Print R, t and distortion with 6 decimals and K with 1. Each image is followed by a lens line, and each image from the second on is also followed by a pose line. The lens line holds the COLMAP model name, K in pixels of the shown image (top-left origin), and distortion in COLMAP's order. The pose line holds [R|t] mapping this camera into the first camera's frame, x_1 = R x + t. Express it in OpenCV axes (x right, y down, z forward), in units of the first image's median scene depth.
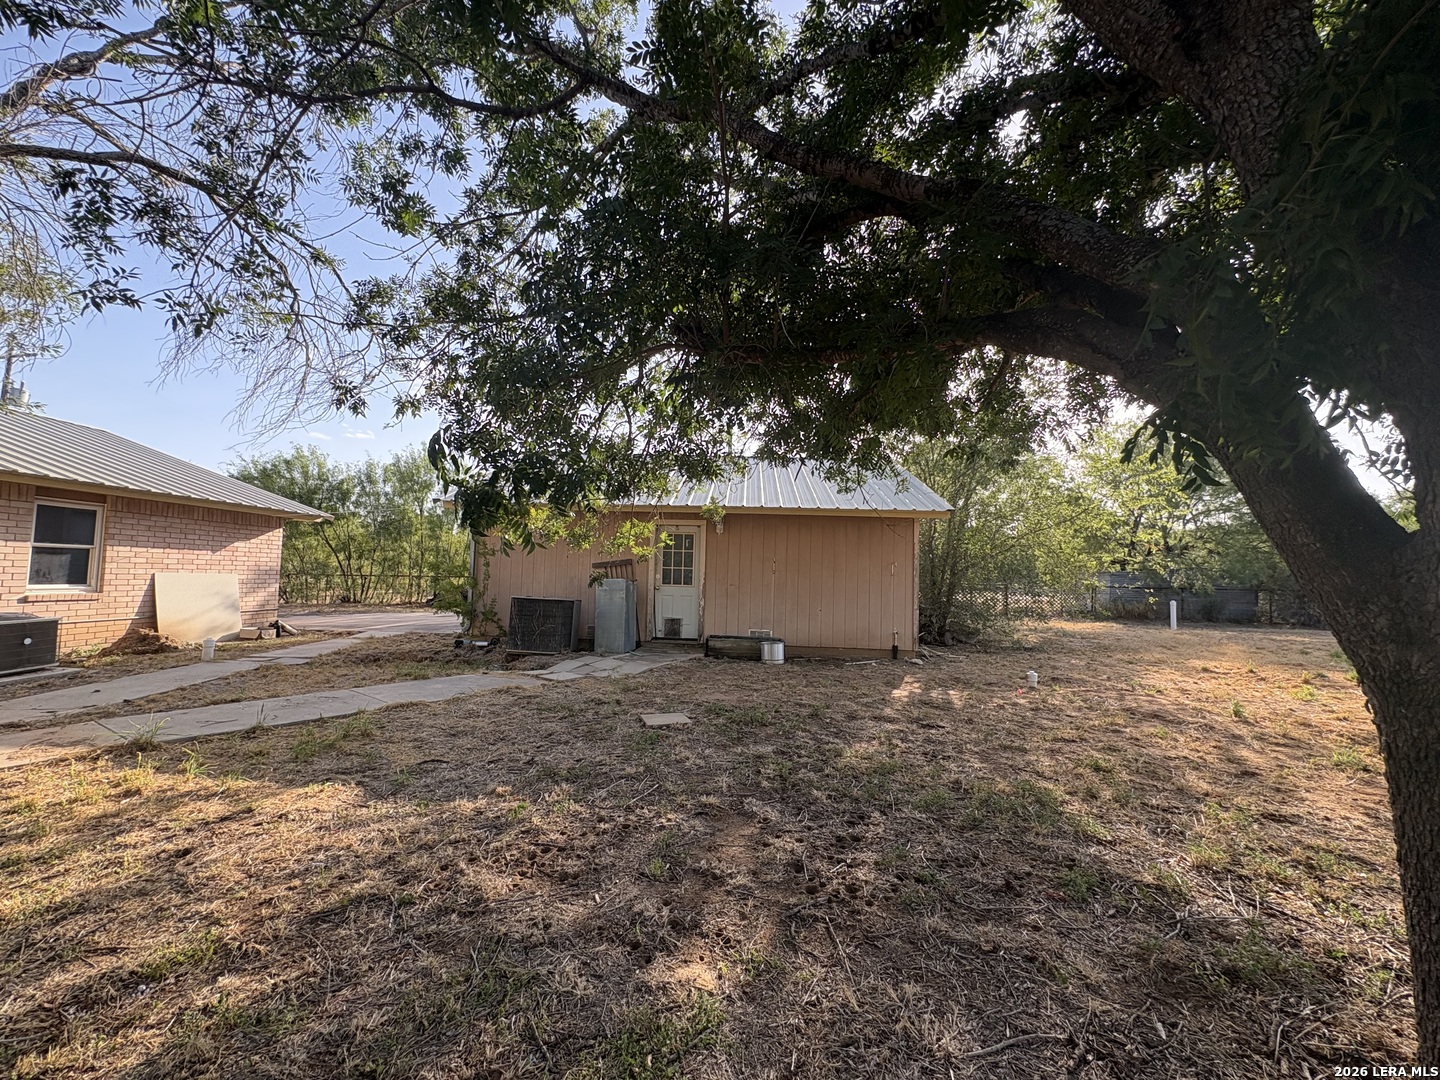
lens RADIAL K [[577.5, 0, 717.9], [0, 577.5, 539.2], [0, 0, 1]] dist [-0.000289, 0.000366]
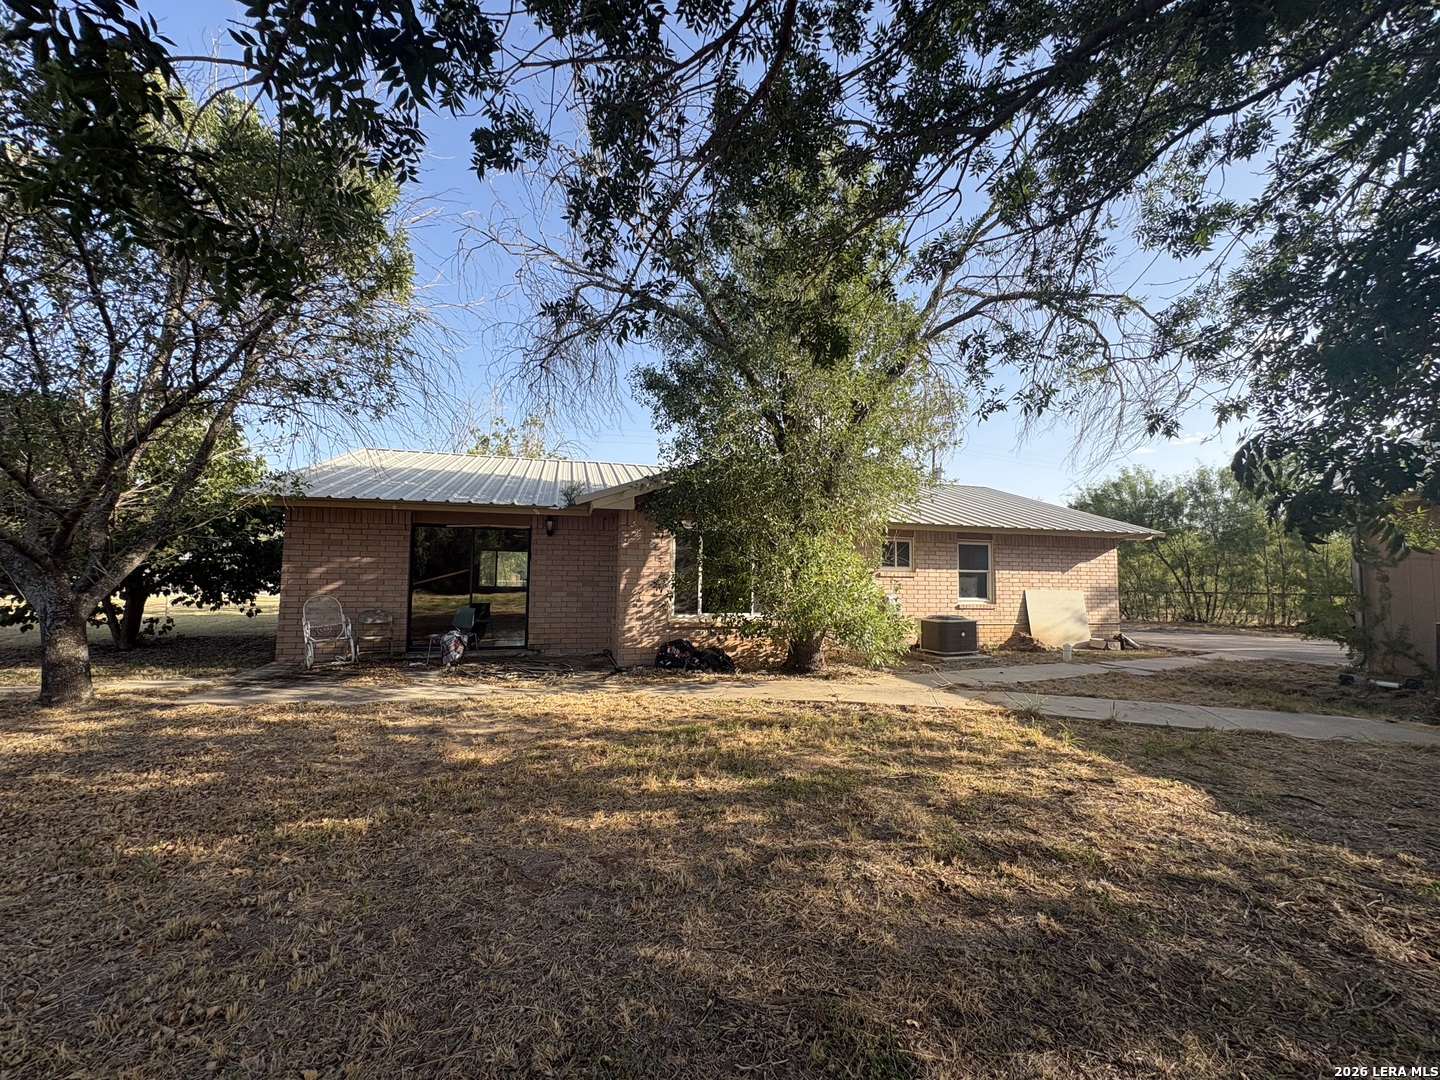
lens RADIAL K [[577.5, 0, 721.9], [0, 577.5, 540.0], [0, 0, 1]] dist [-0.000289, 0.000366]
pose [[0.315519, -0.081983, -0.945371, 0.095068], [0.054635, 0.996178, -0.068154, -0.003942], [0.947345, -0.030146, 0.318792, -0.116575]]
